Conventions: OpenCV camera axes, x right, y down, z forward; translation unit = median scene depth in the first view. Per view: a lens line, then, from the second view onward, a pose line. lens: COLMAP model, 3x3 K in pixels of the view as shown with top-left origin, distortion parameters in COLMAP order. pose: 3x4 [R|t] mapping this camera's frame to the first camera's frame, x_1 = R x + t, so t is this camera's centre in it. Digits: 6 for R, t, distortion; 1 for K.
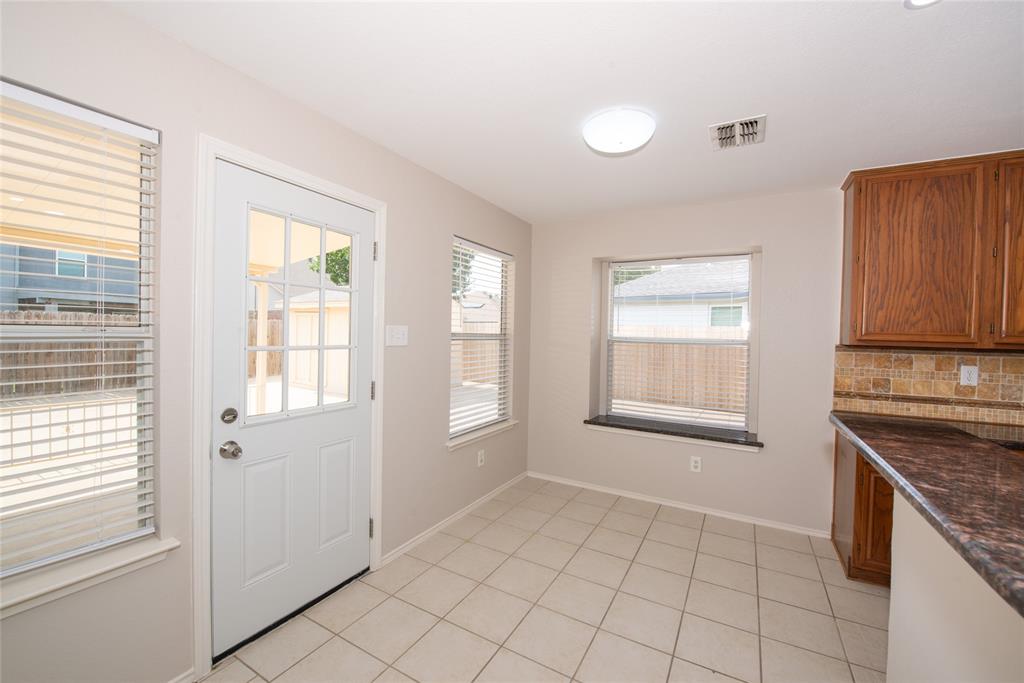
lens RADIAL K [[409.5, 0, 512.6], [0, 409.5, 342.5], [0, 0, 1]] dist [-0.021017, 0.000065]
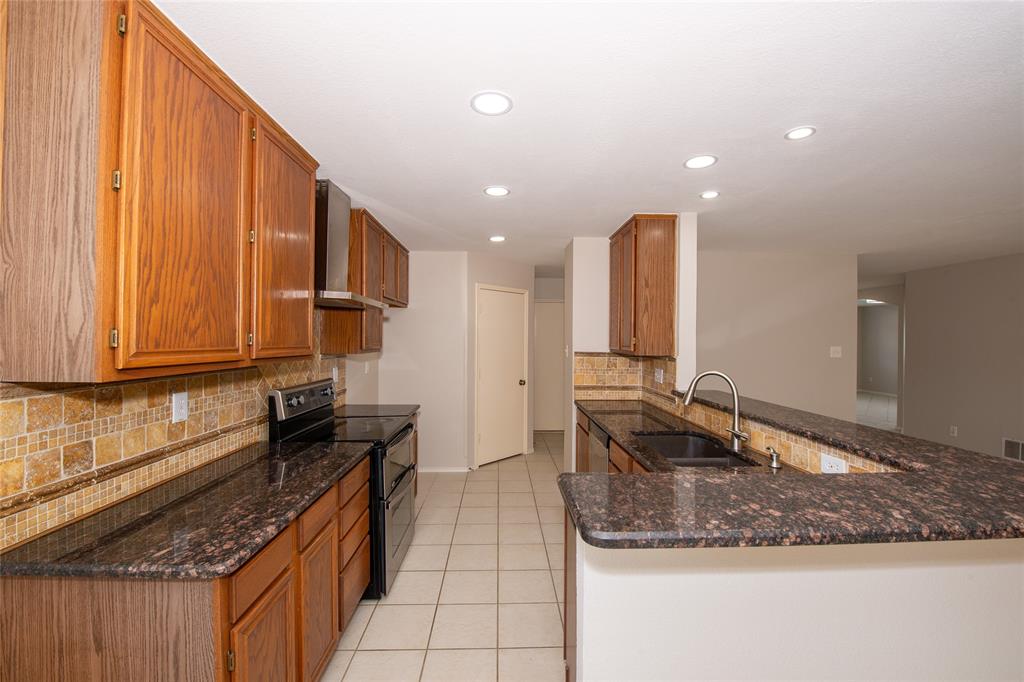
lens RADIAL K [[409.5, 0, 509.7], [0, 409.5, 338.3], [0, 0, 1]] dist [-0.021017, 0.000065]
pose [[-0.510600, -0.022505, 0.859524, 0.274391], [-0.001050, 0.999673, 0.025551, -0.050887], [-0.859818, 0.012143, -0.510456, 0.859218]]
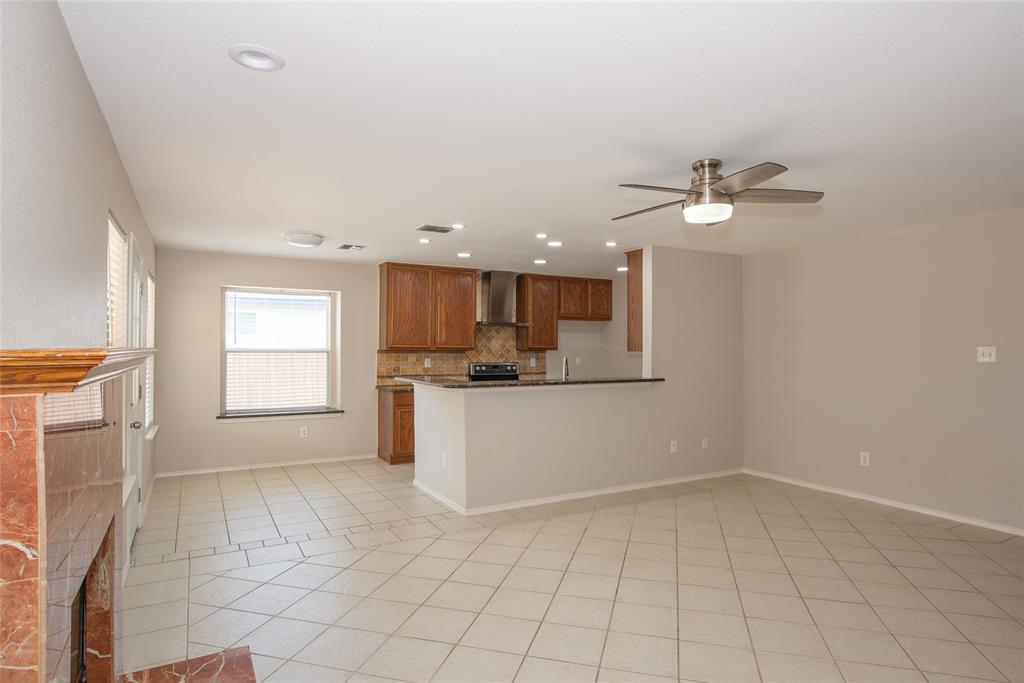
lens RADIAL K [[565.2, 0, 509.8], [0, 565.2, 339.0], [0, 0, 1]] dist [-0.029124, -0.000657]
pose [[0.518806, -0.006875, 0.854864, -1.203550], [0.023093, 0.999715, -0.005975, -0.017391], [-0.854580, 0.022841, 0.518818, -0.942910]]
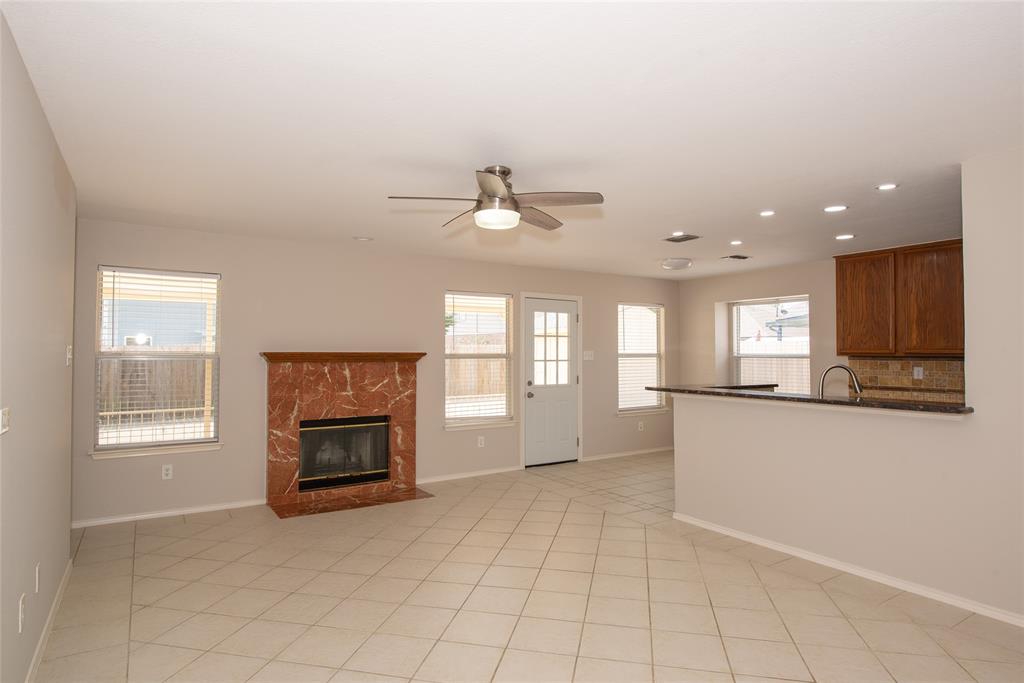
lens RADIAL K [[565.2, 0, 513.0], [0, 565.2, 341.5], [0, 0, 1]] dist [-0.029124, -0.000657]
pose [[0.886719, -0.028639, -0.461421, 0.721409], [0.009097, 0.998967, -0.044520, 0.039613], [0.462220, 0.035280, 0.886063, -1.781921]]
